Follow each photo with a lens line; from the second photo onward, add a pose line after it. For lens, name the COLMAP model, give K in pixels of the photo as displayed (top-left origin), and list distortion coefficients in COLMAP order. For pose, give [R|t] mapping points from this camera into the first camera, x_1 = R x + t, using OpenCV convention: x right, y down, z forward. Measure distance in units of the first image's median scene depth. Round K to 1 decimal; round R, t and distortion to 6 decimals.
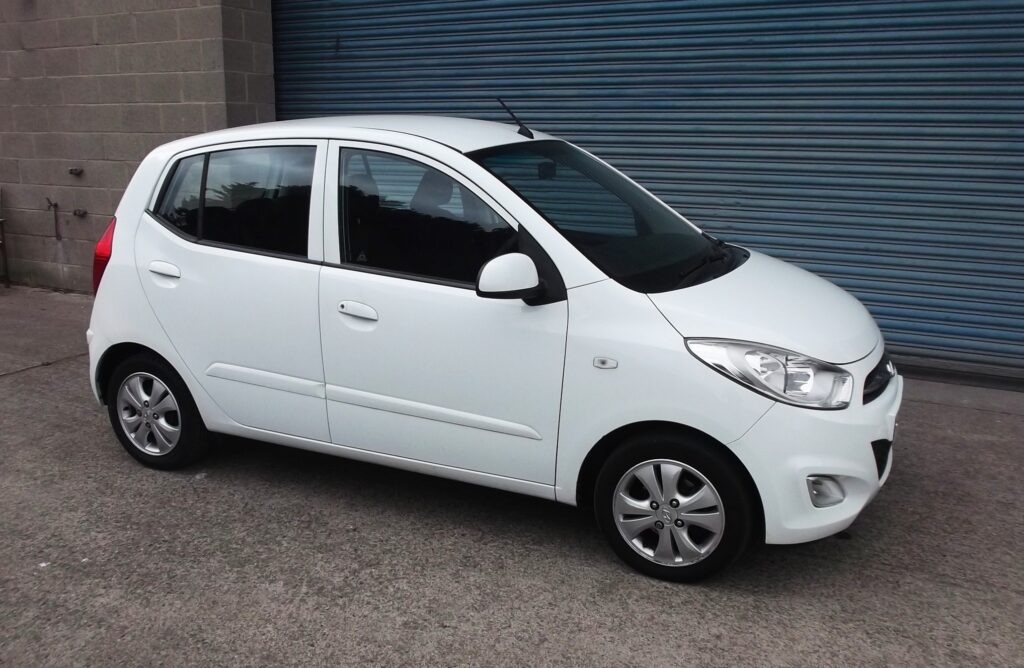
lens RADIAL K [[934.0, 0, 496.0], [0, 934.0, 346.7], [0, 0, 1]] dist [-0.034196, 0.000000]
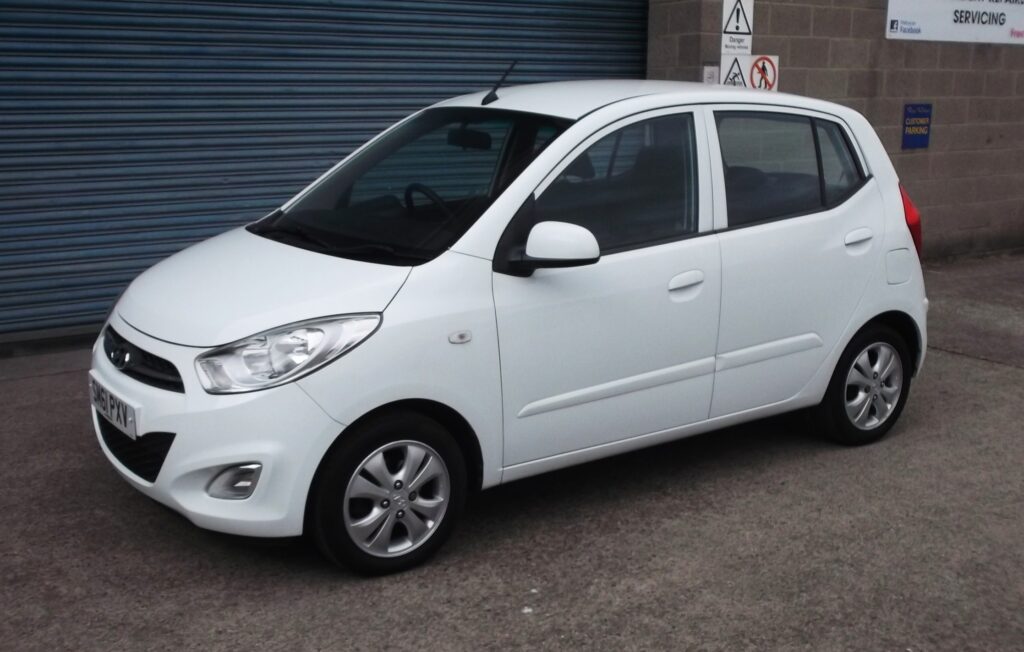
lens RADIAL K [[1134.3, 0, 507.5], [0, 1134.3, 326.9], [0, 0, 1]] dist [0.006021, 0.000000]
pose [[0.461088, -0.186790, 0.867472, -1.227896], [0.206952, 0.973271, 0.099570, -0.109723], [-0.862884, 0.133614, 0.487420, 0.440408]]
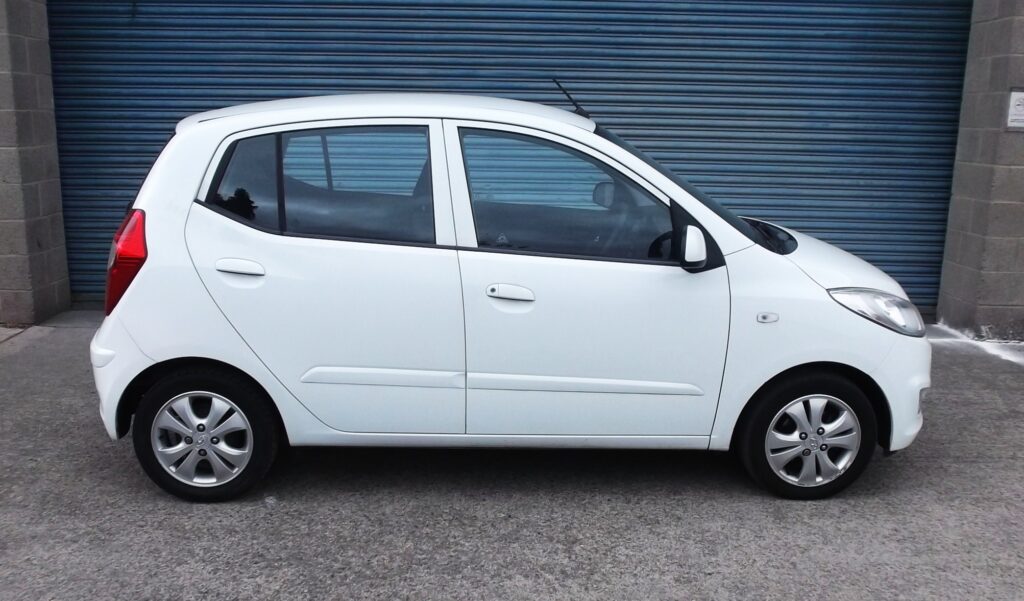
lens RADIAL K [[950.5, 0, 515.9], [0, 950.5, 320.5], [0, 0, 1]] dist [-0.035294, 0.000000]
pose [[0.873869, -0.096338, 0.476520, -0.600349], [0.099453, 0.994866, 0.018749, -0.026851], [-0.475879, 0.031007, 0.878964, 0.111262]]
